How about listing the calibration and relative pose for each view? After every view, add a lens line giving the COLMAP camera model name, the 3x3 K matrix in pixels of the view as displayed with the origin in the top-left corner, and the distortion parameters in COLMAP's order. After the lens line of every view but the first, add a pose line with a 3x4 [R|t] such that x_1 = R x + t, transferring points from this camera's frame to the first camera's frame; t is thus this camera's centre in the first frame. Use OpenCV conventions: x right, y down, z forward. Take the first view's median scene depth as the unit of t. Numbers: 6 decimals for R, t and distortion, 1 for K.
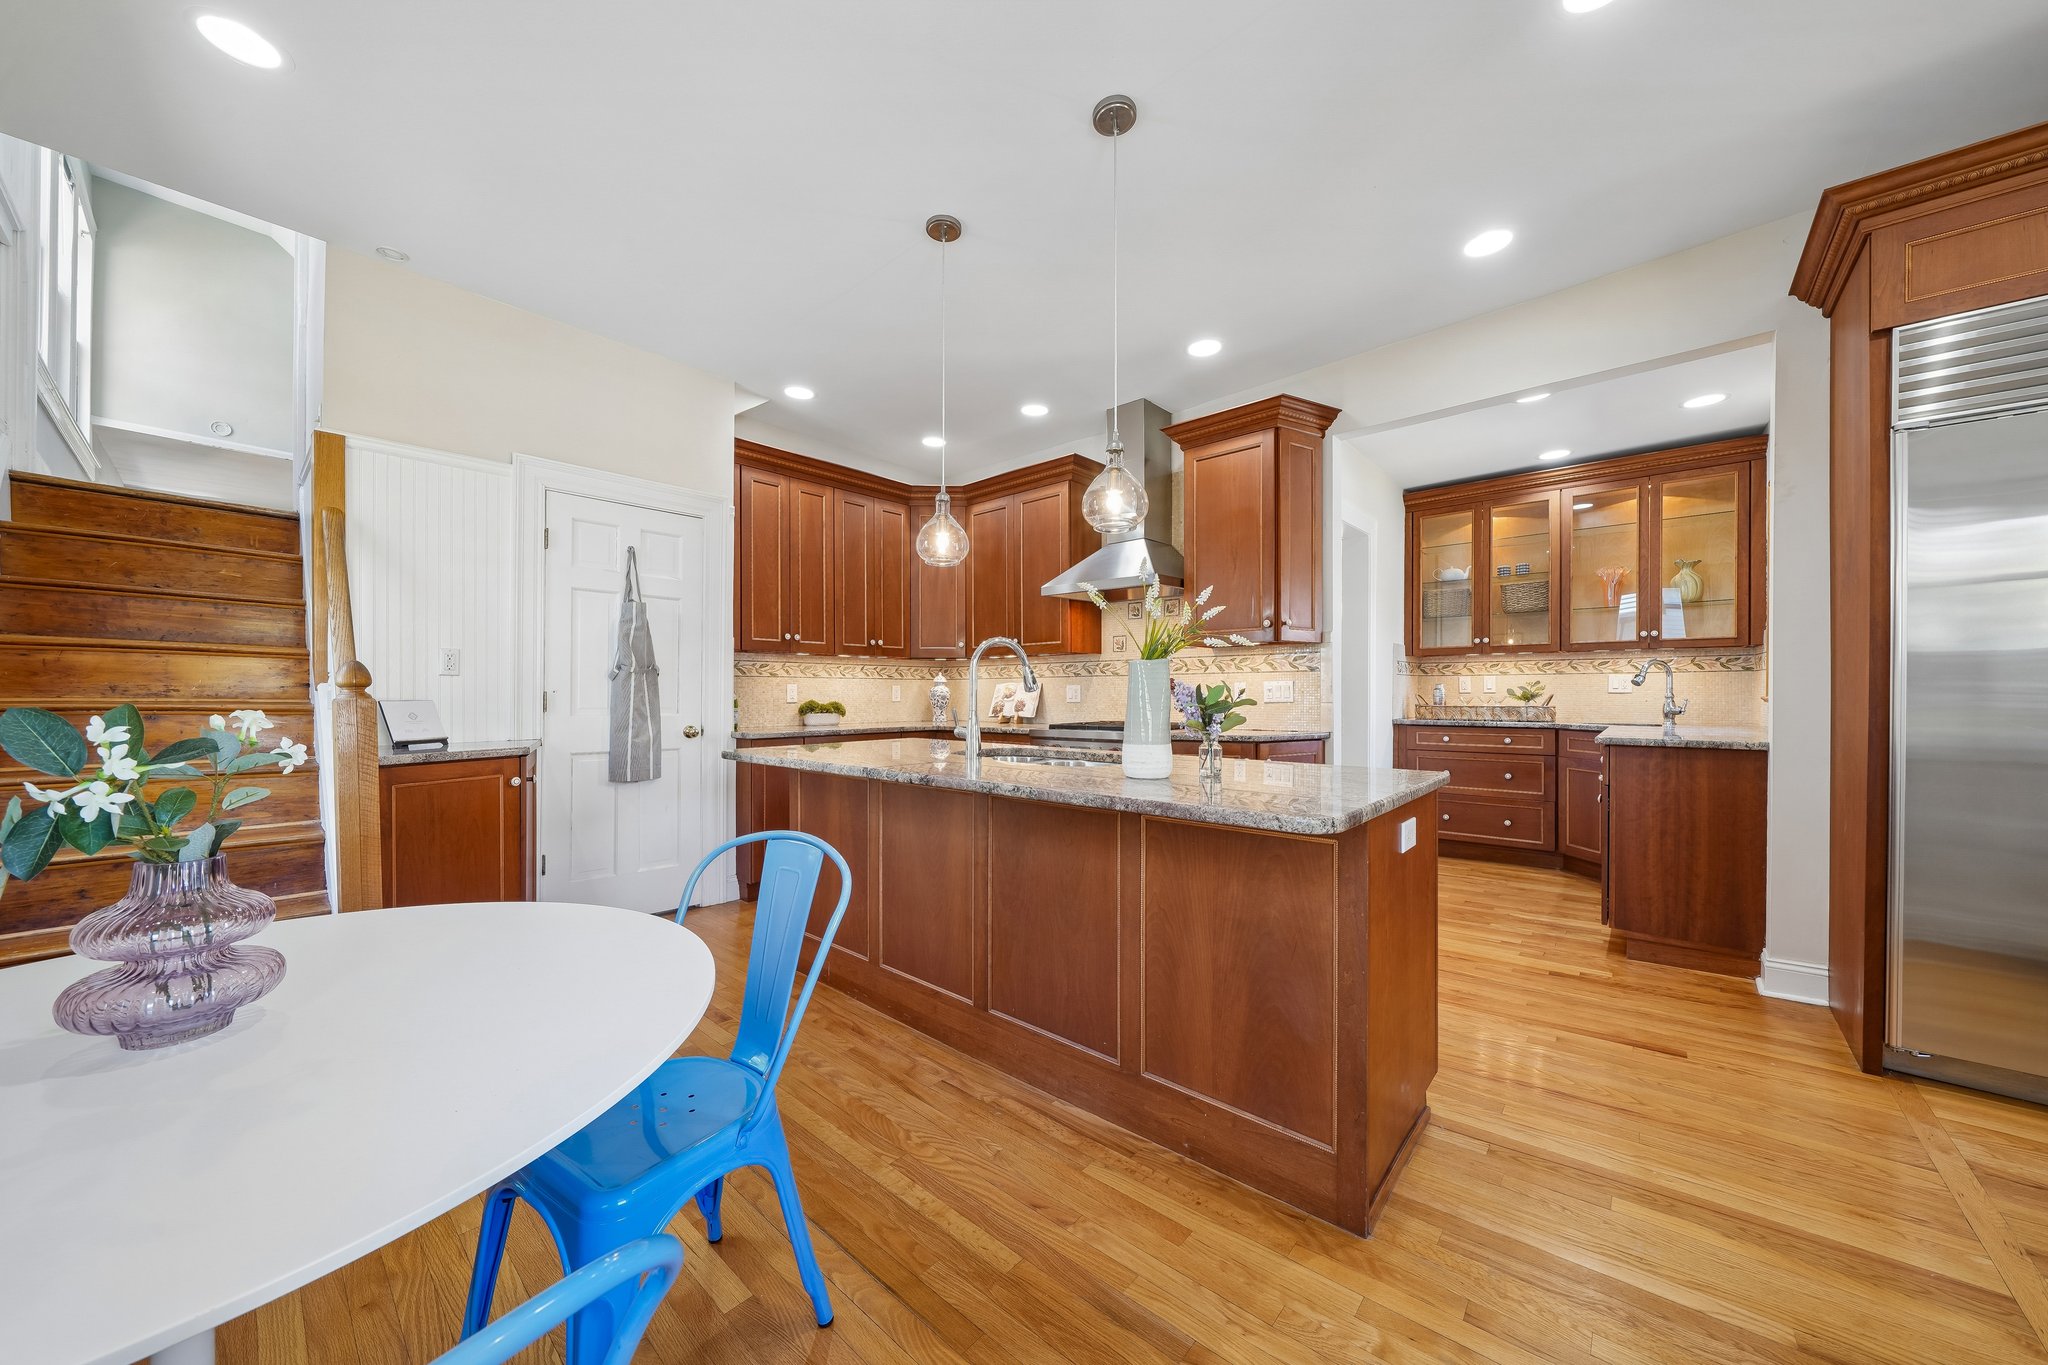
lens RADIAL K [[713.3, 0, 1019.1], [0, 713.3, 698.8], [0, 0, 1]] dist [-0.000037, -0.000009]
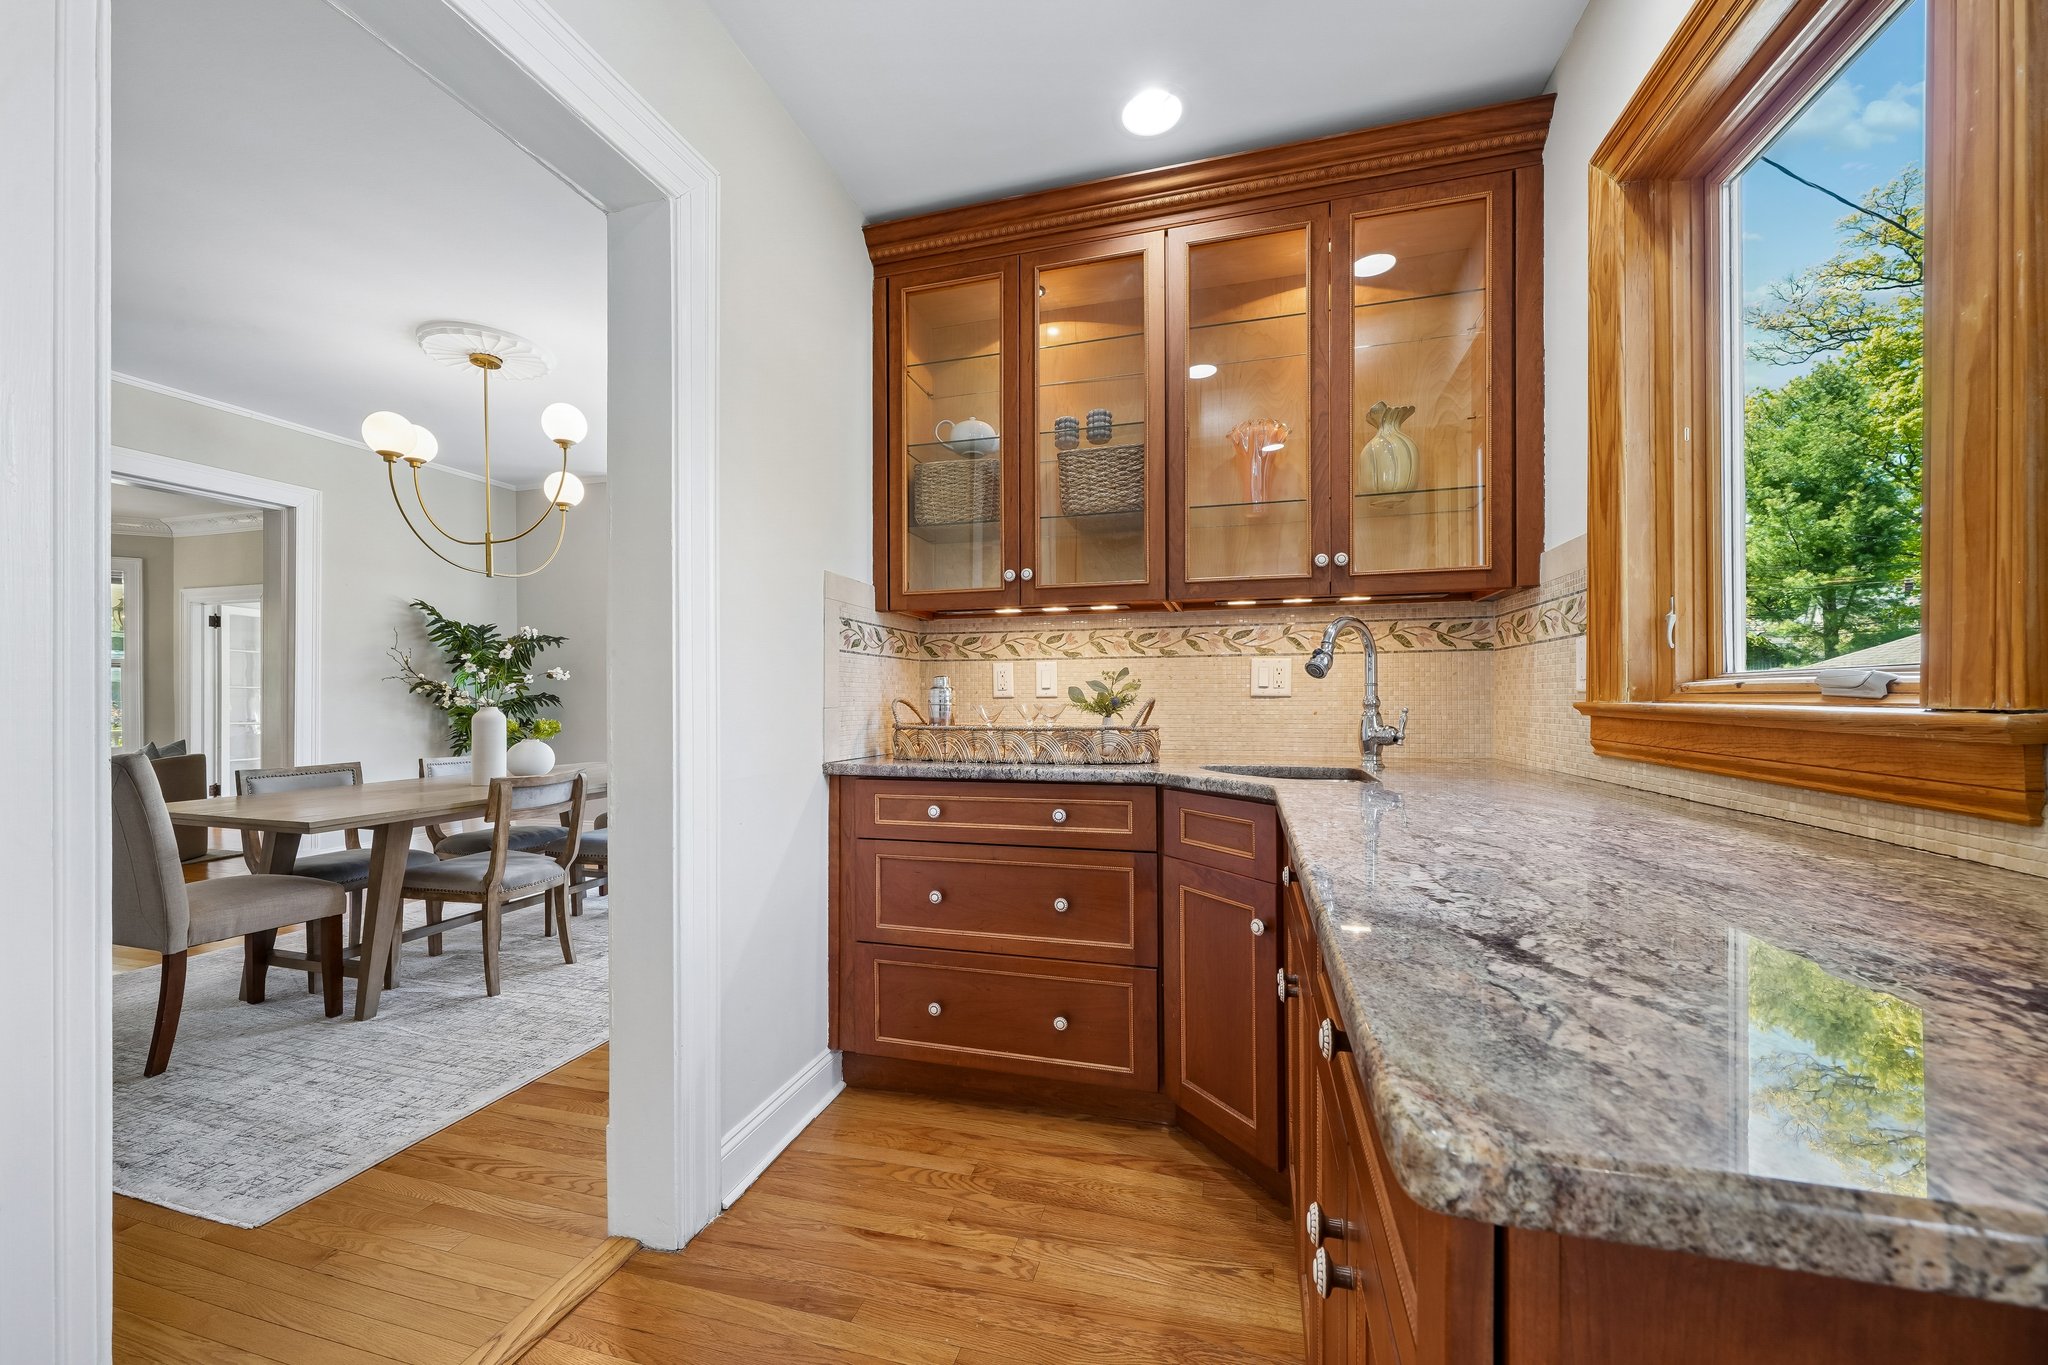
lens RADIAL K [[793.7, 0, 1014.4], [0, 793.7, 701.5], [0, 0, 1]] dist [-0.001897, -0.000533]
pose [[0.902584, -0.000177, 0.430514, 0.464848], [0.004314, 0.999953, -0.008634, -0.000989], [-0.430493, 0.009650, 0.902542, 0.601957]]
